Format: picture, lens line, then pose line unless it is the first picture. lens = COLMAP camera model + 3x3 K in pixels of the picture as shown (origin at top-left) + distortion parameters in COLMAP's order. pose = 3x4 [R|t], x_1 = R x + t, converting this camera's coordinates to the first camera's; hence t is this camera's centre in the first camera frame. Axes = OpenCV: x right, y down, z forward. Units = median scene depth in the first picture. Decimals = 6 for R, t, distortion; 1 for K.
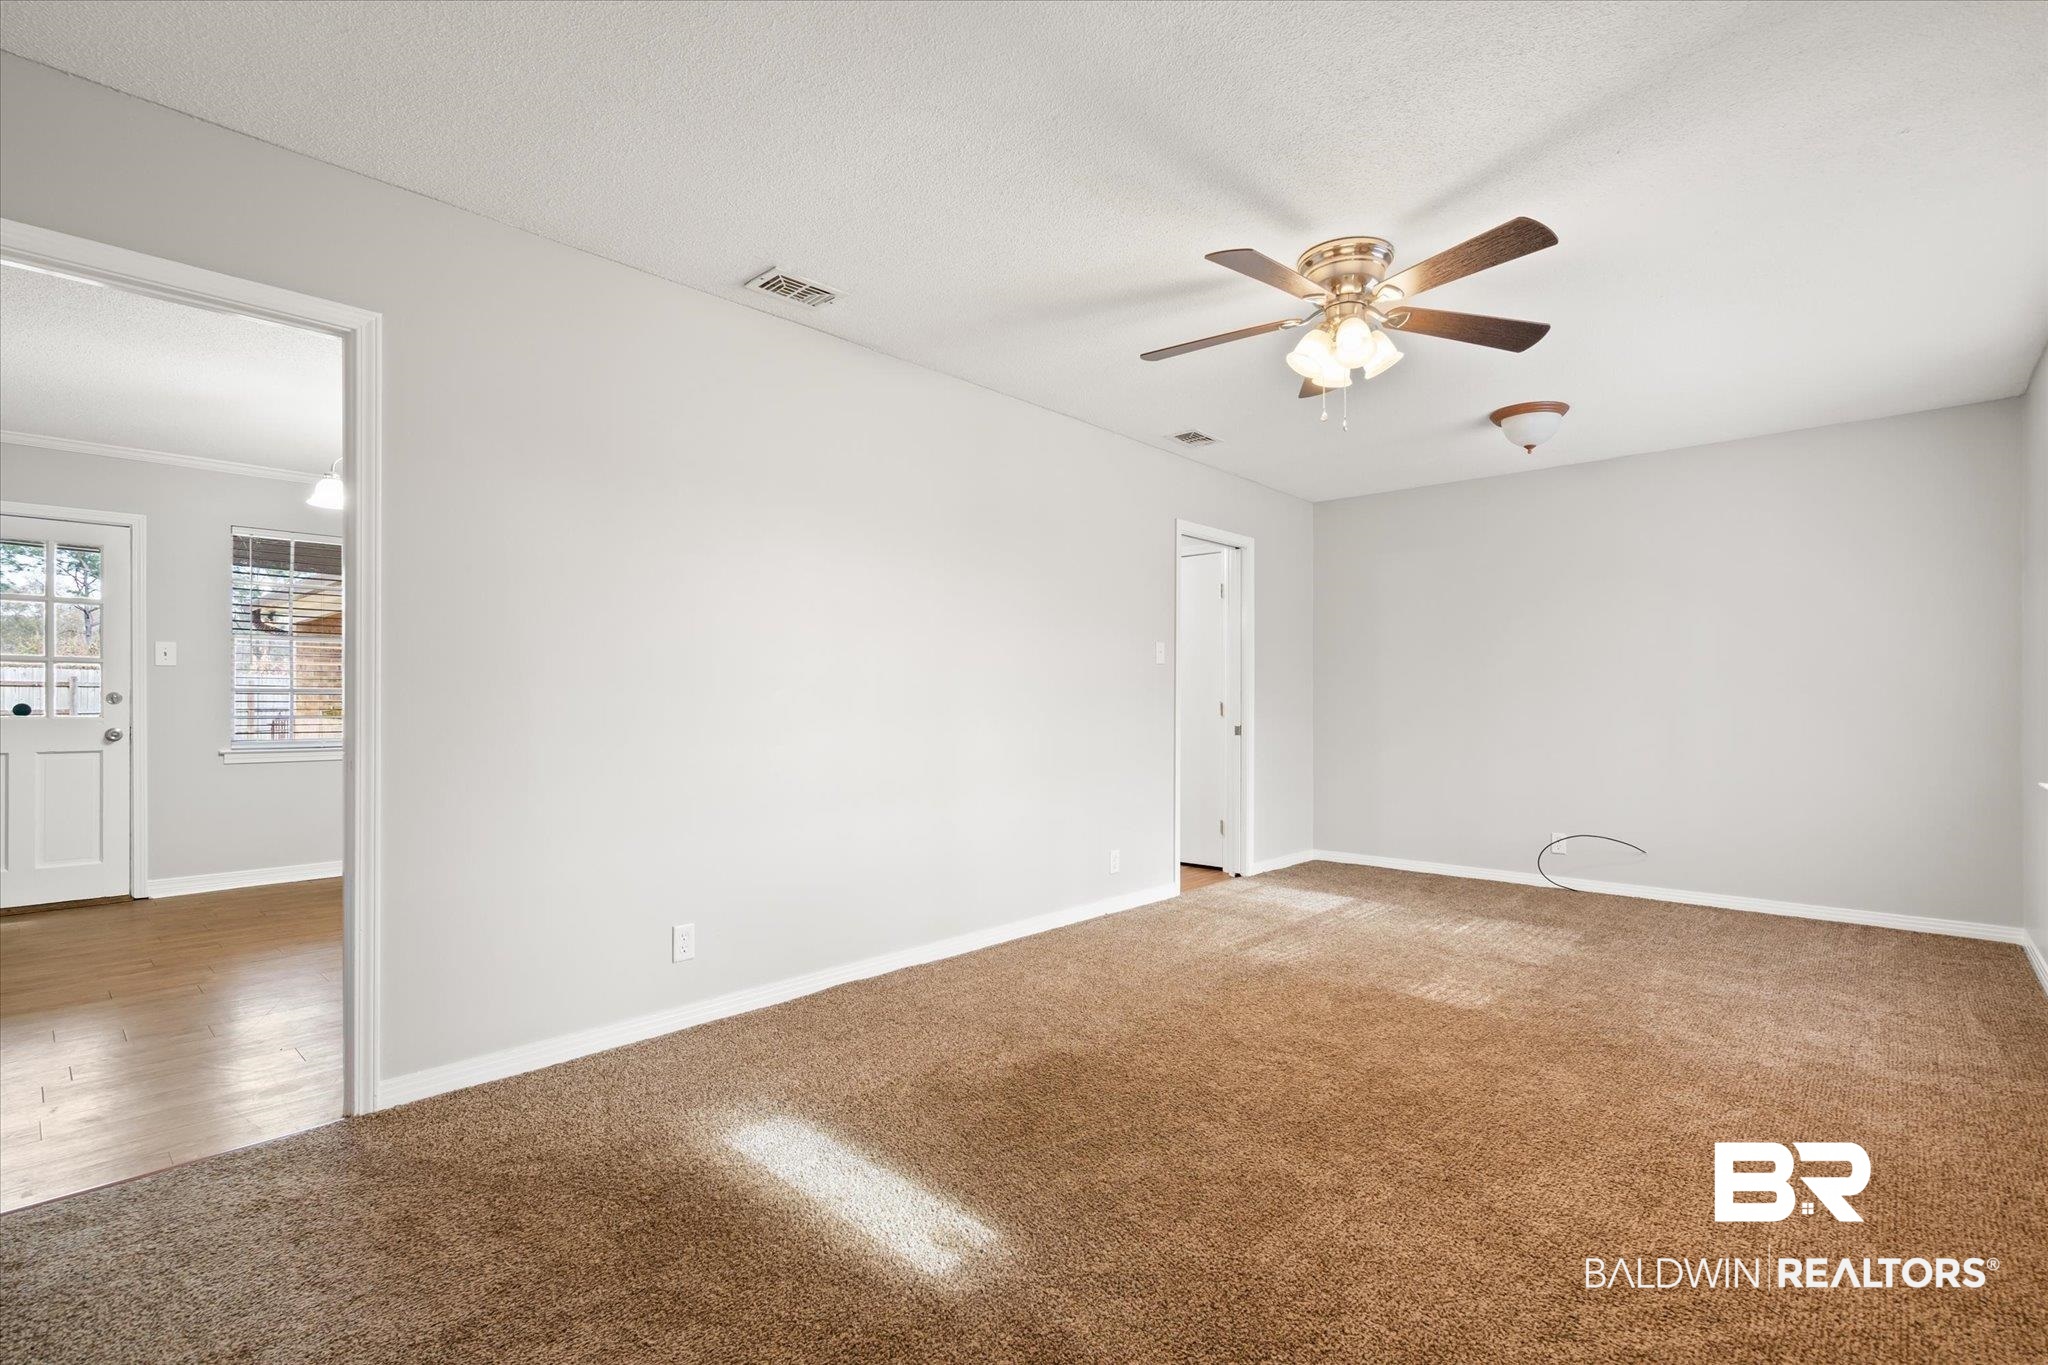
lens RADIAL K [[944.8, 0, 1016.8], [0, 944.8, 692.6], [0, 0, 1]] dist [0.001429, 0.000112]
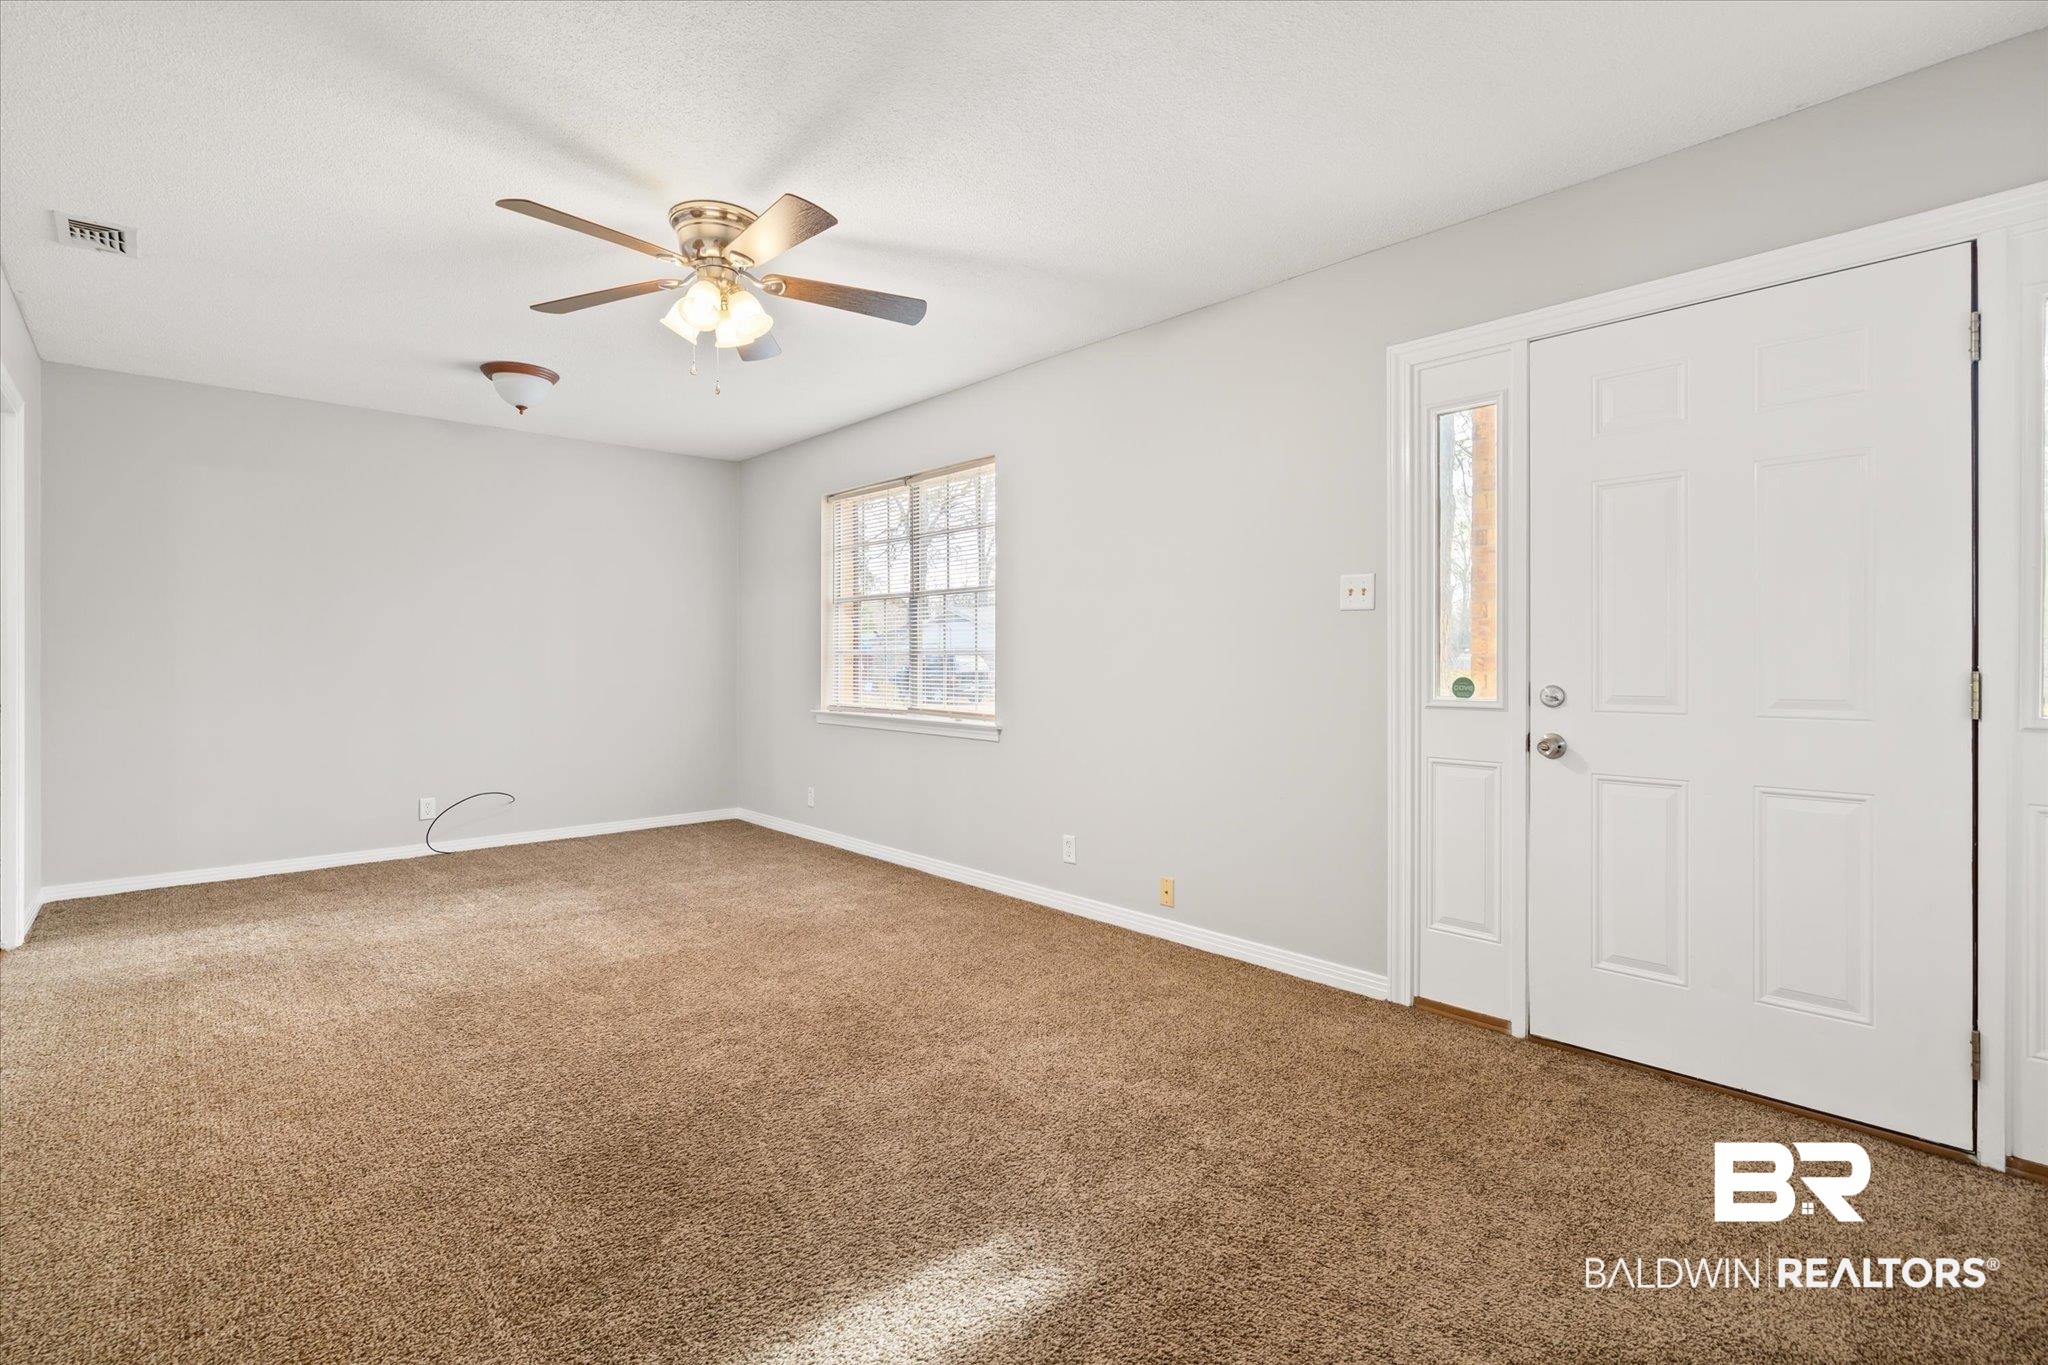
lens RADIAL K [[944.8, 0, 1015.2], [0, 944.8, 668.8], [0, 0, 1]] dist [0.001429, 0.000112]
pose [[0.104796, -0.016405, 0.994358, -0.750534], [-0.006708, 0.999830, 0.017202, -0.009248], [-0.994471, -0.008473, 0.104668, 0.701067]]
